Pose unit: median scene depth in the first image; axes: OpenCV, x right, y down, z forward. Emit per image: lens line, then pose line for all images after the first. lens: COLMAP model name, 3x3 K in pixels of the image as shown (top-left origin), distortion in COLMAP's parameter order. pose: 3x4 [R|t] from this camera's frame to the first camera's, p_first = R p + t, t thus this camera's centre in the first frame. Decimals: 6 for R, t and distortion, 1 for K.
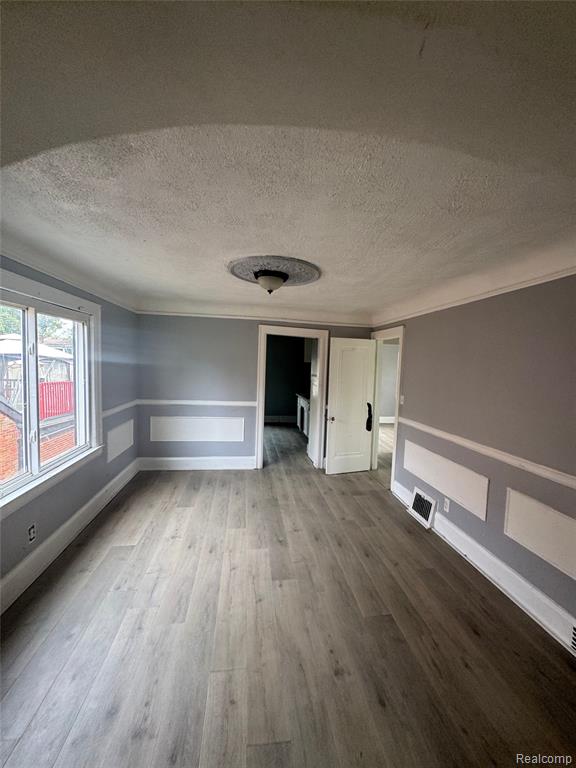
lens RADIAL K [[305.3, 0, 283.9], [0, 305.3, 385.0], [0, 0, 1]] dist [-0.002683, -0.000165]
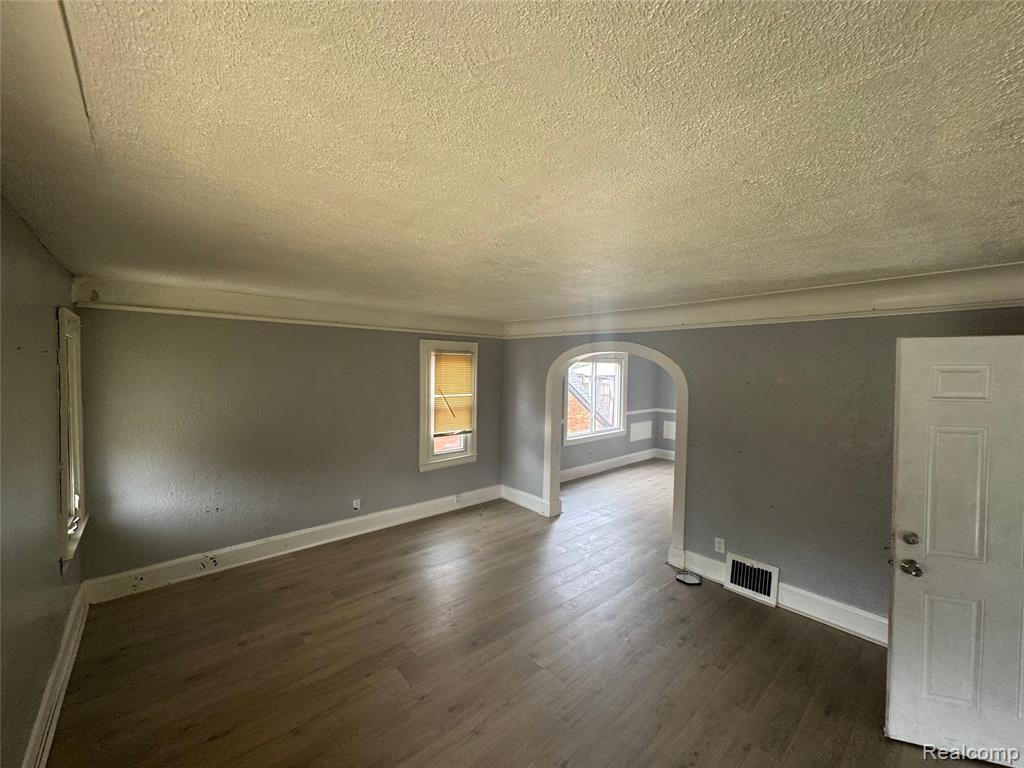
lens RADIAL K [[407.1, 0, 512.0], [0, 407.1, 384.0], [0, 0, 1]] dist [-0.002683, -0.000165]
pose [[0.558679, 0.004104, -0.829374, 0.832869], [-0.053638, 0.998073, -0.031193, 0.032549], [0.827648, 0.061913, 0.557823, -0.745109]]
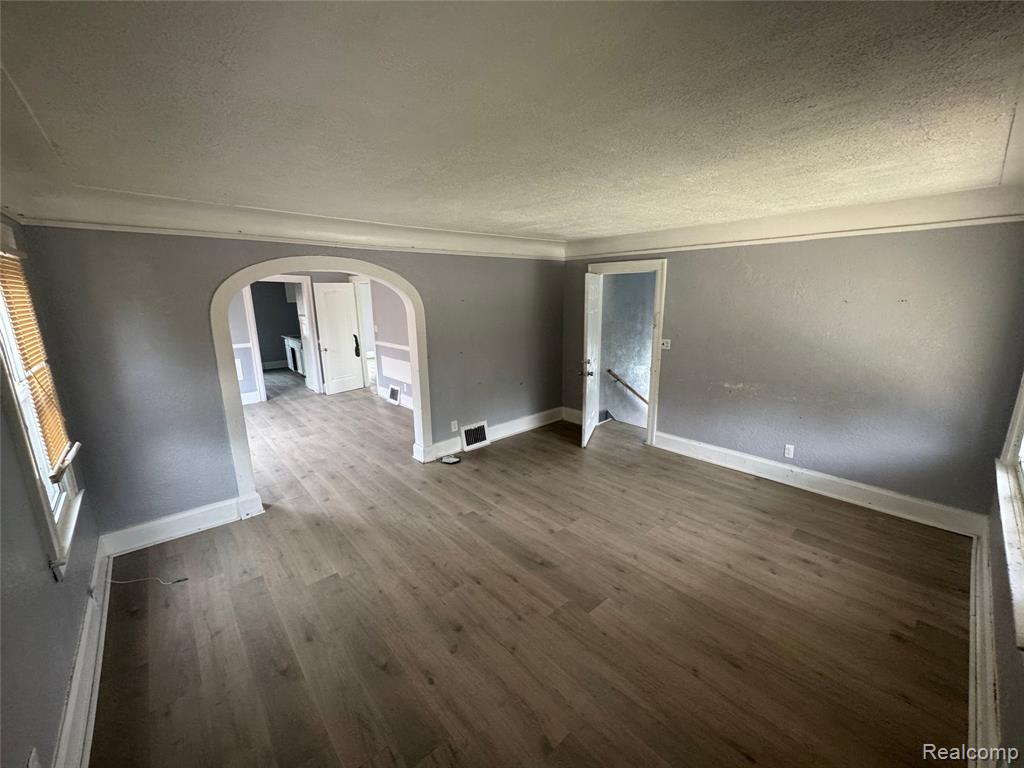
lens RADIAL K [[407.1, 0, 512.0], [0, 407.1, 384.0], [0, 0, 1]] dist [-0.002683, -0.000165]
pose [[0.827035, -0.161386, 0.538487, -0.144704], [0.076982, 0.981395, 0.175894, 0.016759], [-0.556855, -0.104016, 0.824071, -0.909469]]
